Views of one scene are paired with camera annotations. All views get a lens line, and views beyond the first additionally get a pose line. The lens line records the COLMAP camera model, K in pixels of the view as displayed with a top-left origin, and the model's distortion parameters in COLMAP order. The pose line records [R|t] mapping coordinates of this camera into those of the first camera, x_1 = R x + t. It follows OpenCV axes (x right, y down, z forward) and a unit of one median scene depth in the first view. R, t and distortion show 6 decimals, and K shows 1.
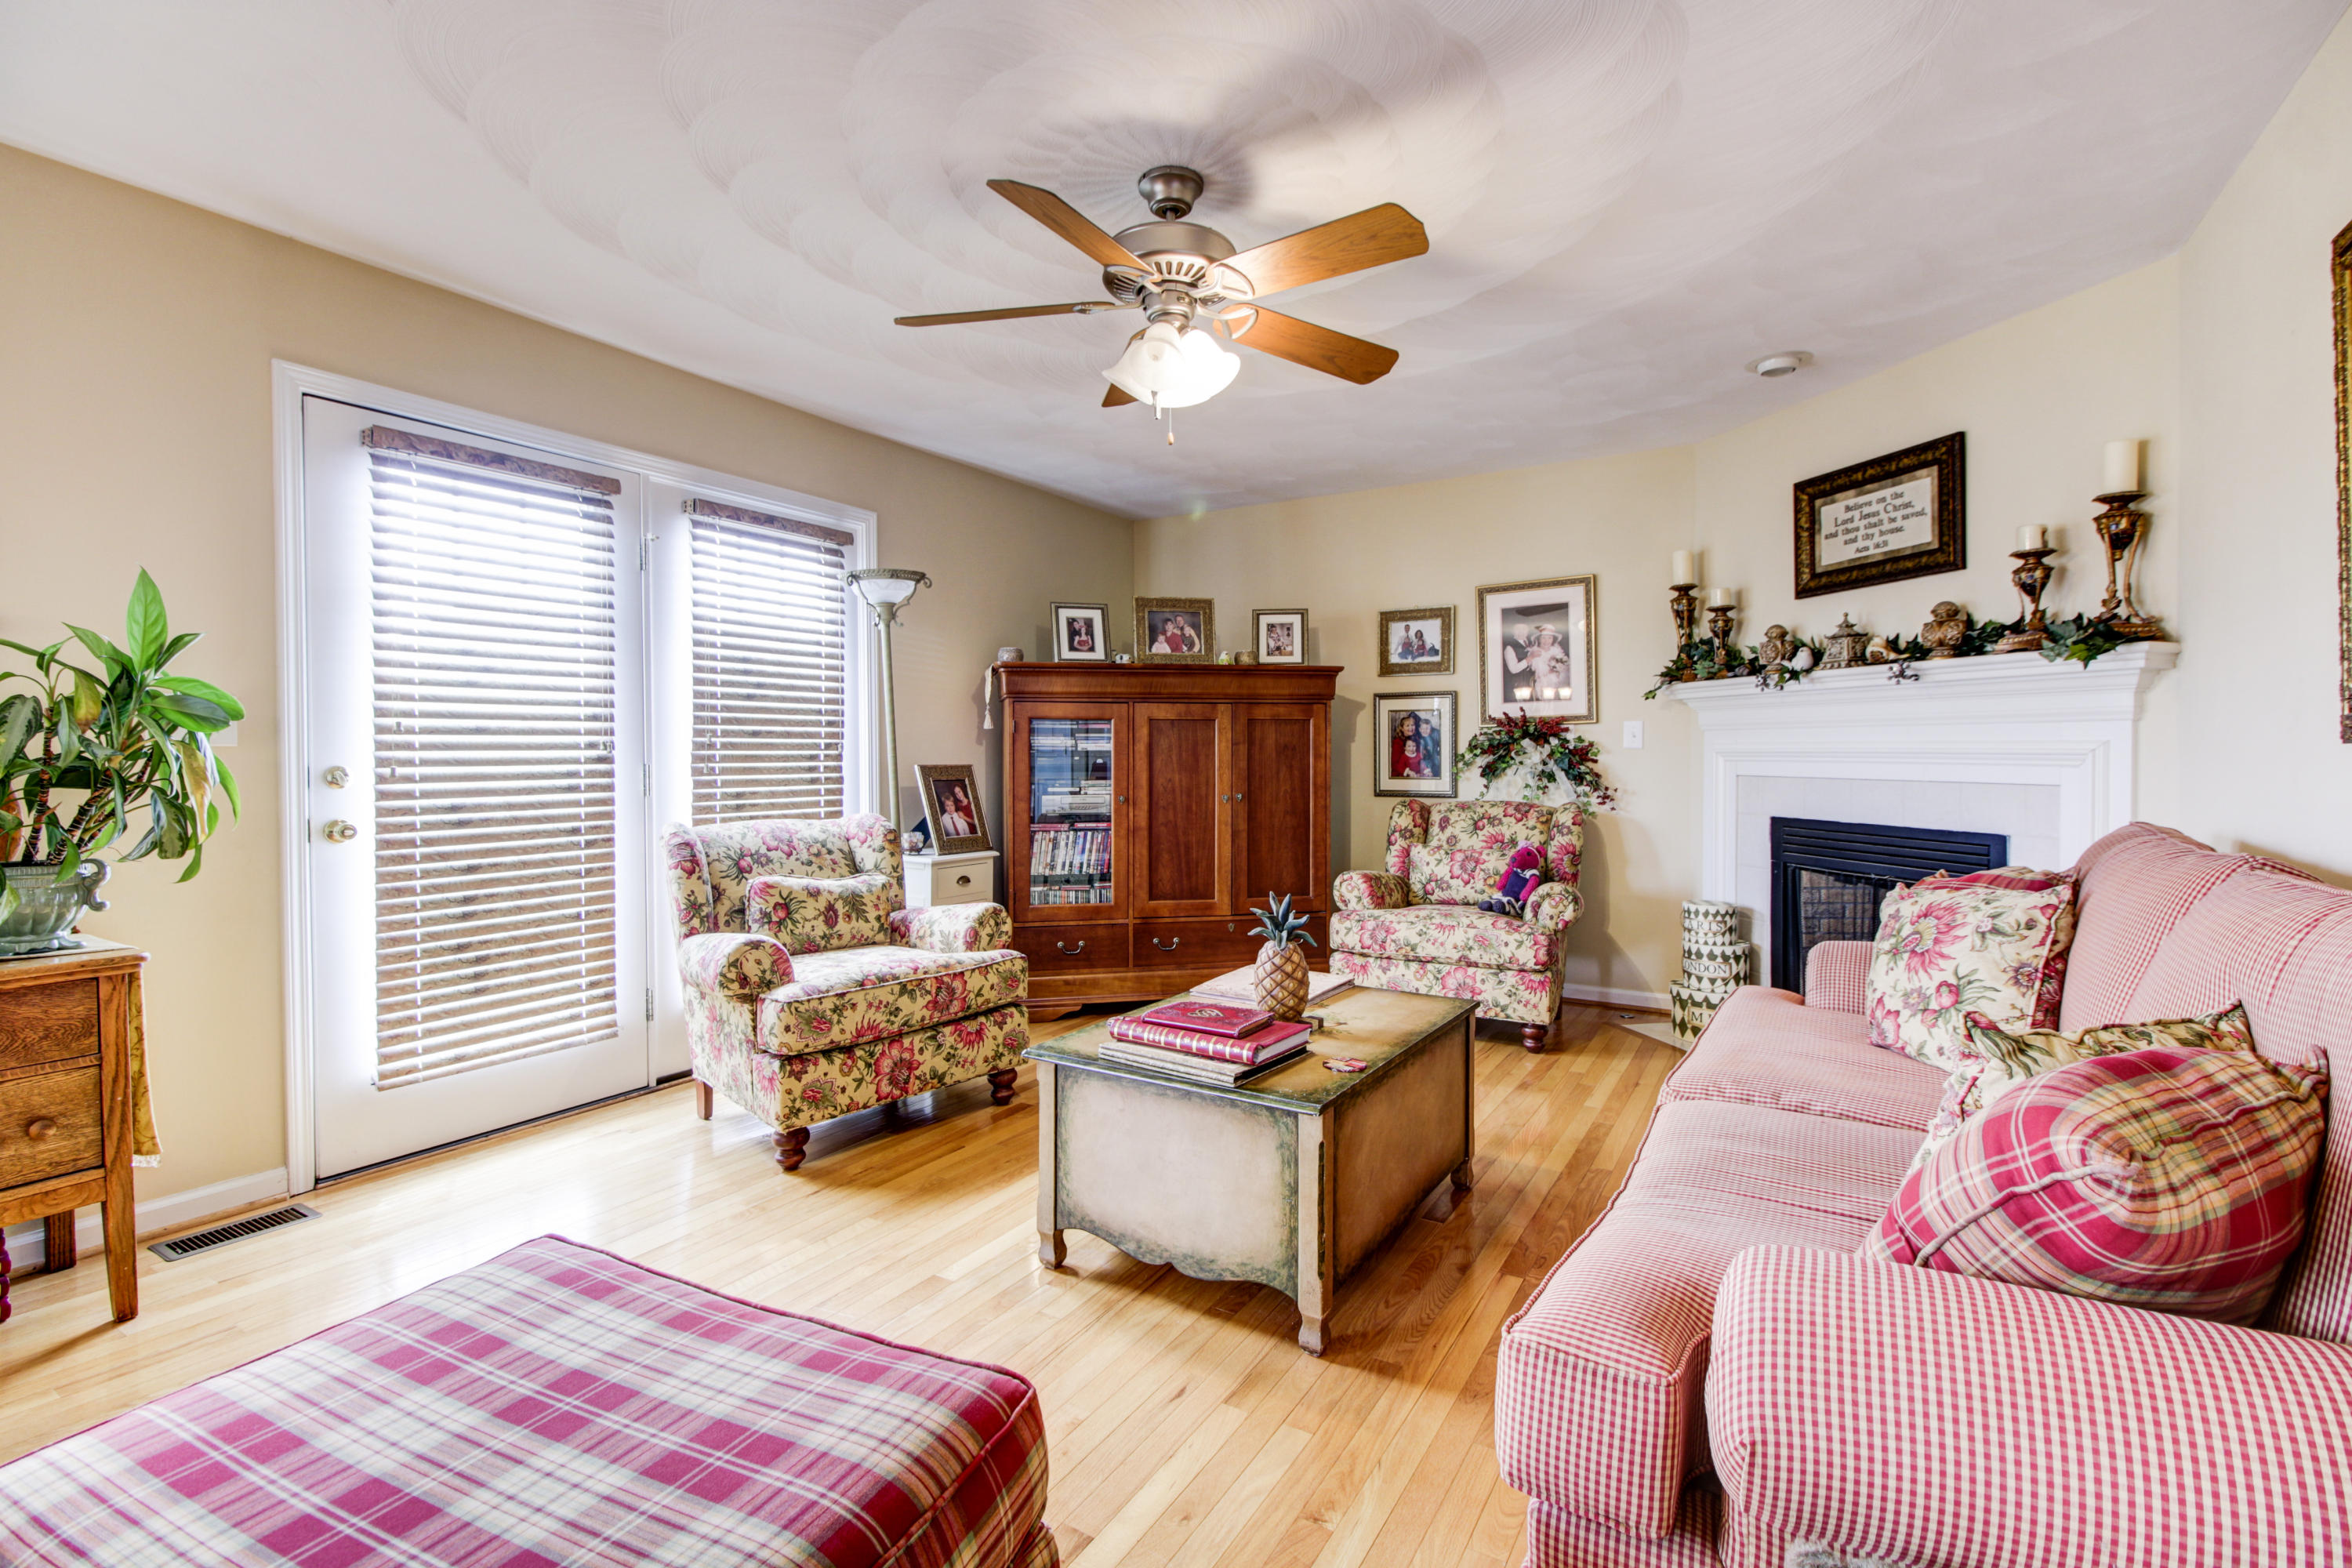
lens RADIAL K [[1074.7, 0, 1162.7], [0, 1074.7, 775.5], [0, 0, 1]] dist [0.009124, -0.008325]
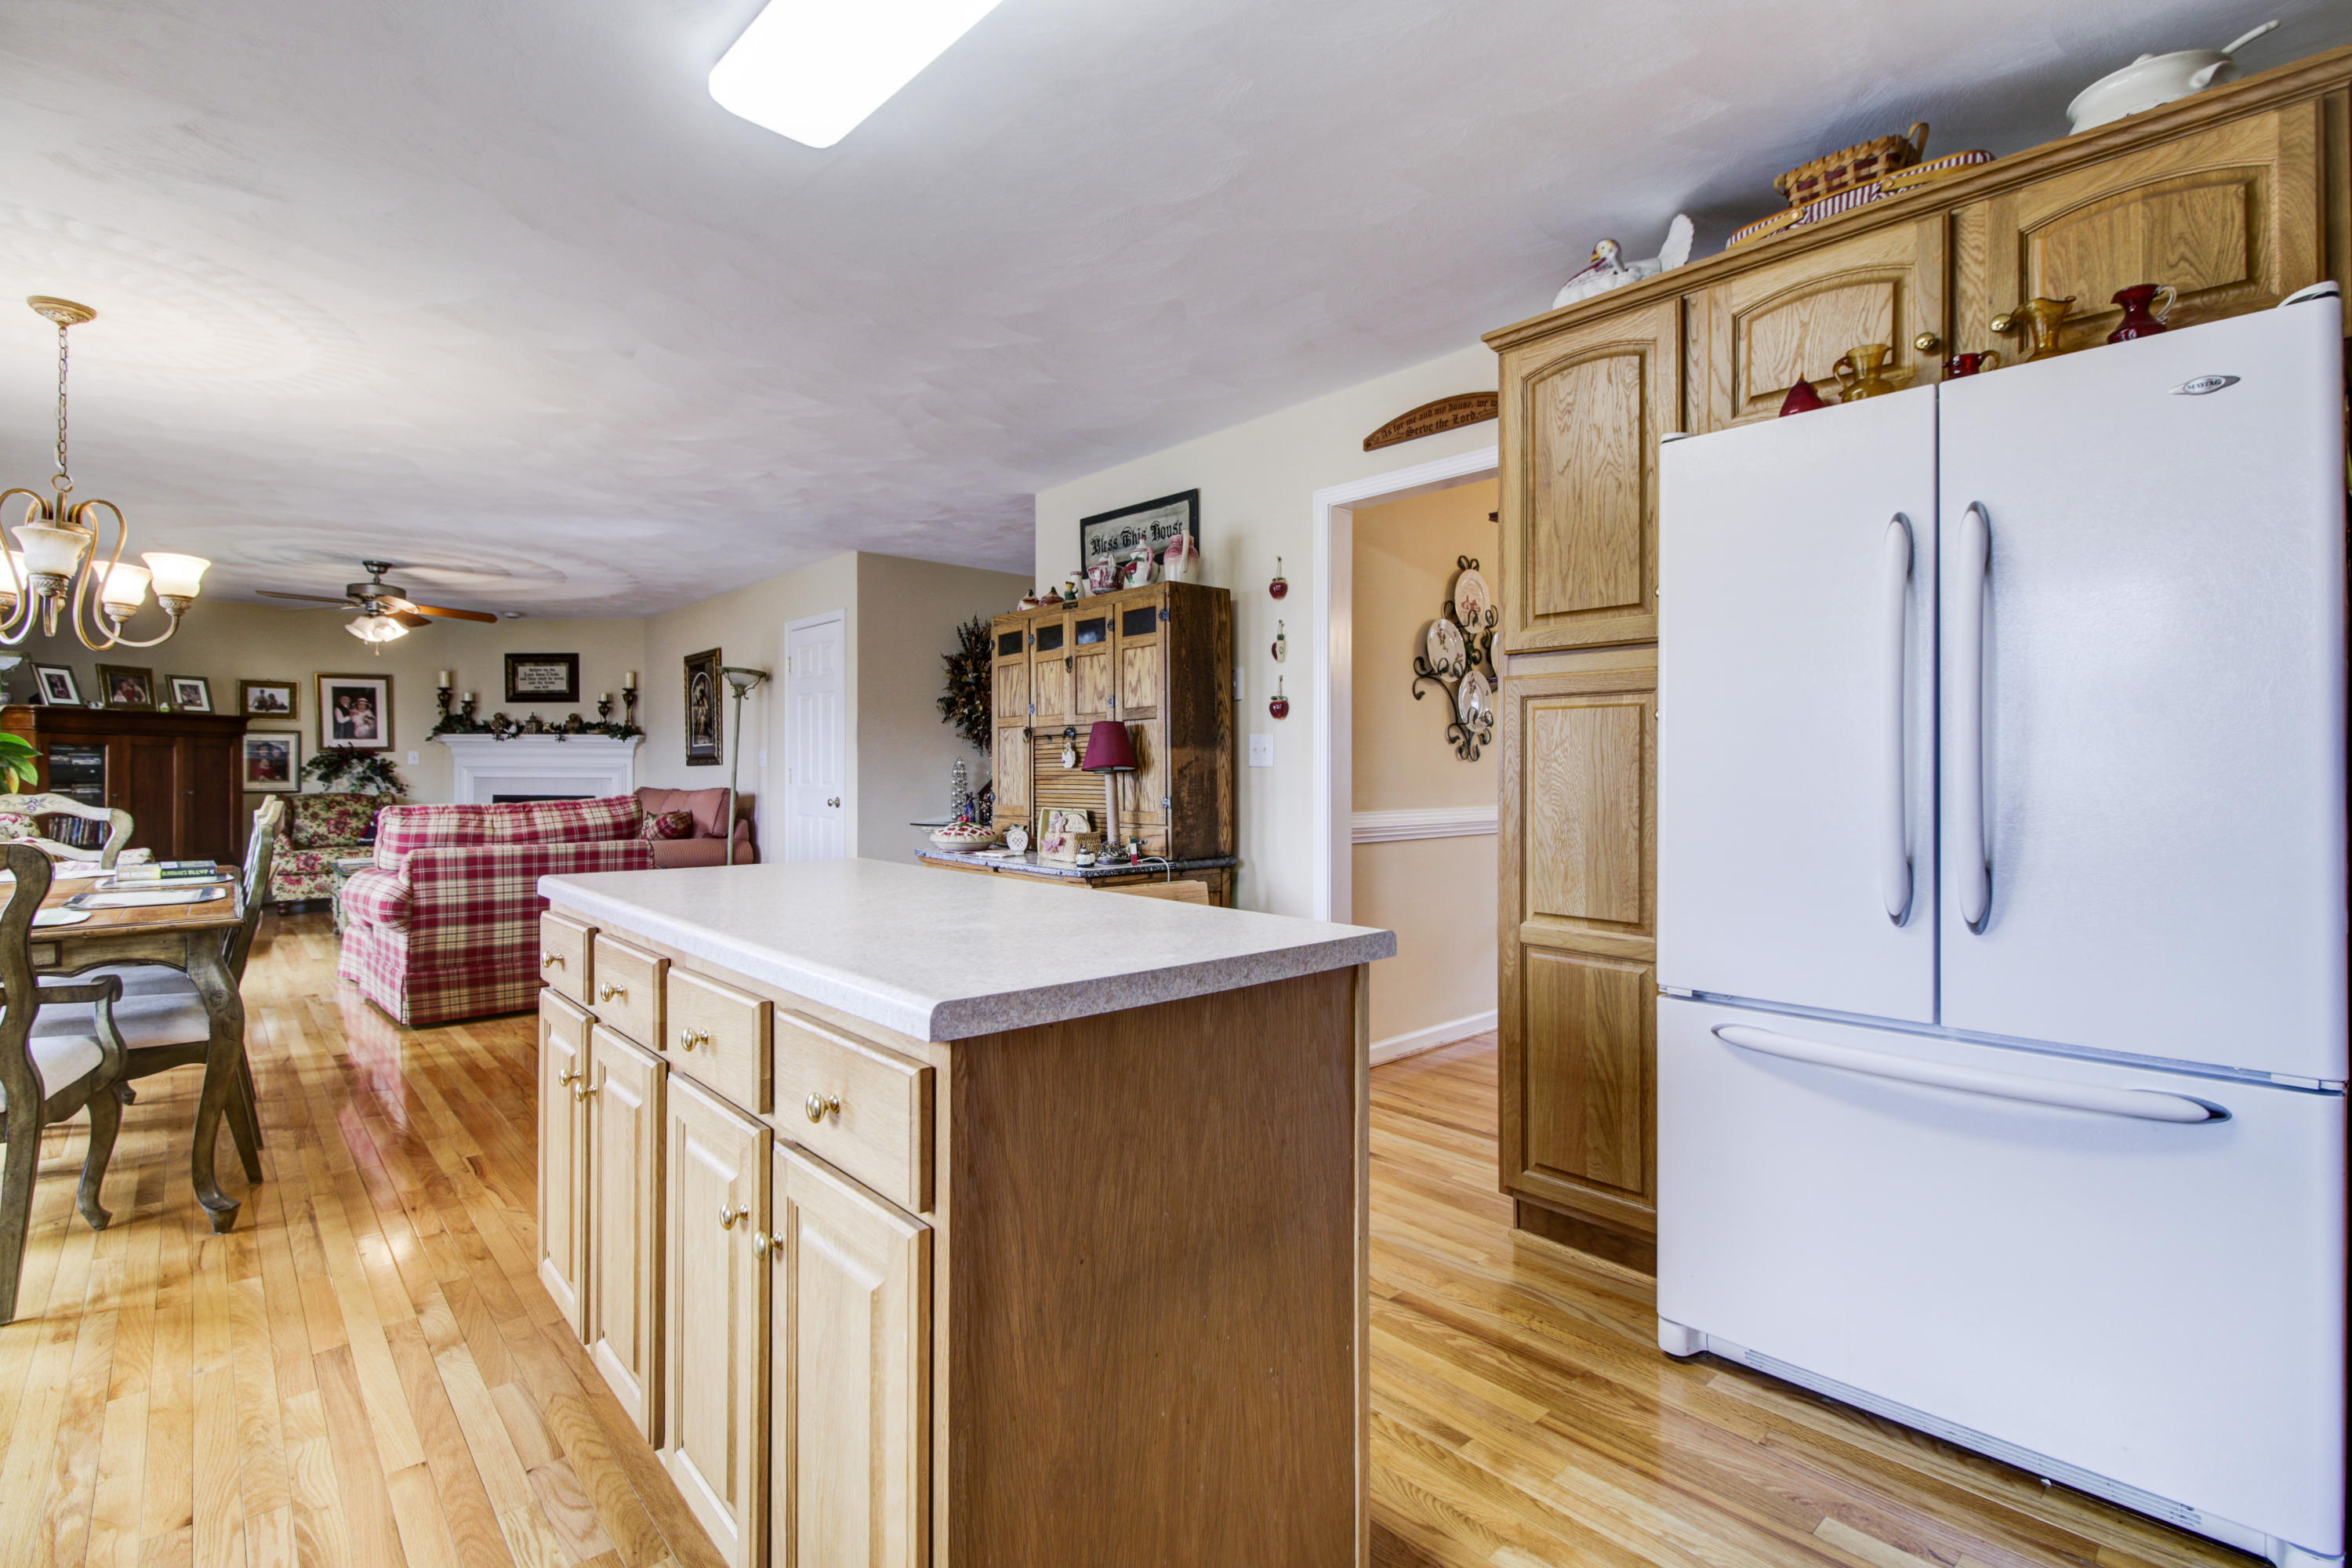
lens RADIAL K [[1074.7, 0, 1178.8], [0, 1074.7, 770.7], [0, 0, 1]] dist [0.009124, -0.008325]
pose [[0.270443, -0.000838, 0.962736, -1.159973], [0.016544, 0.999856, -0.003778, 0.018011], [-0.962594, 0.016949, 0.270418, -0.953234]]
